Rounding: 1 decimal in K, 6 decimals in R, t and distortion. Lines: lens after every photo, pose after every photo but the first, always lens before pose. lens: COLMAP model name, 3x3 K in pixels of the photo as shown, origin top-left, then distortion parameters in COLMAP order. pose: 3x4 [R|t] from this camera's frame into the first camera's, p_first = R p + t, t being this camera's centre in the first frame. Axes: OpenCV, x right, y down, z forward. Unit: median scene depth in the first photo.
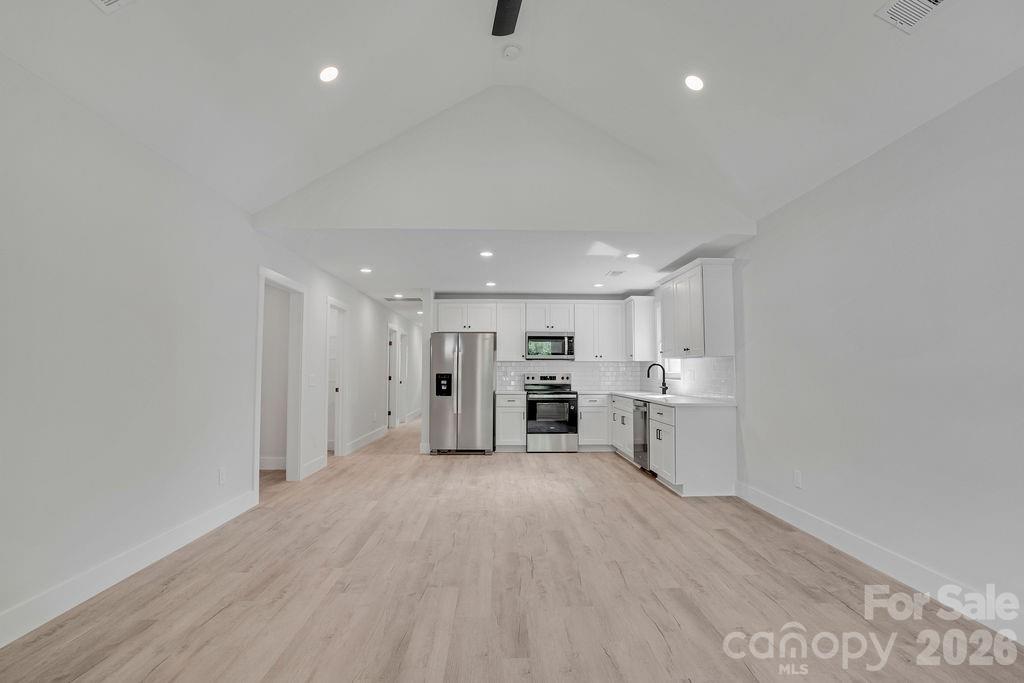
lens RADIAL K [[491.0, 0, 512.0], [0, 491.0, 341.5], [0, 0, 1]] dist [-0.062606, 0.025456]
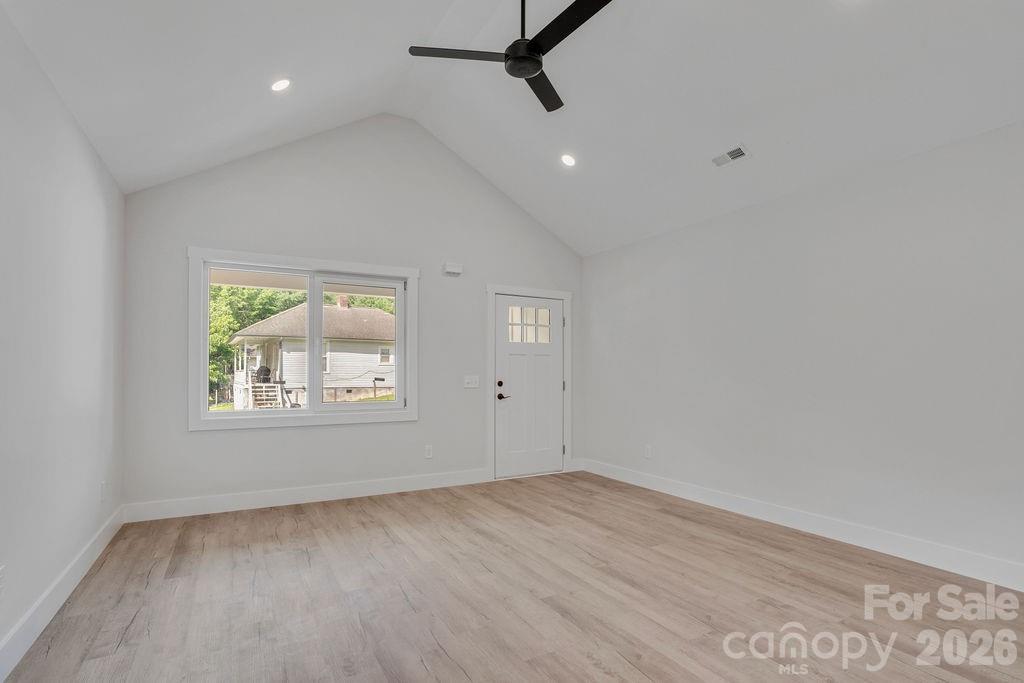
lens RADIAL K [[497.2, 0, 512.6], [0, 497.2, 354.2], [0, 0, 1]] dist [-0.063162, 0.026980]
pose [[-0.881232, -0.020164, -0.472253, 0.204565], [0.022267, 0.996210, -0.084085, 0.037819], [0.472159, -0.084614, -0.877443, 0.614543]]
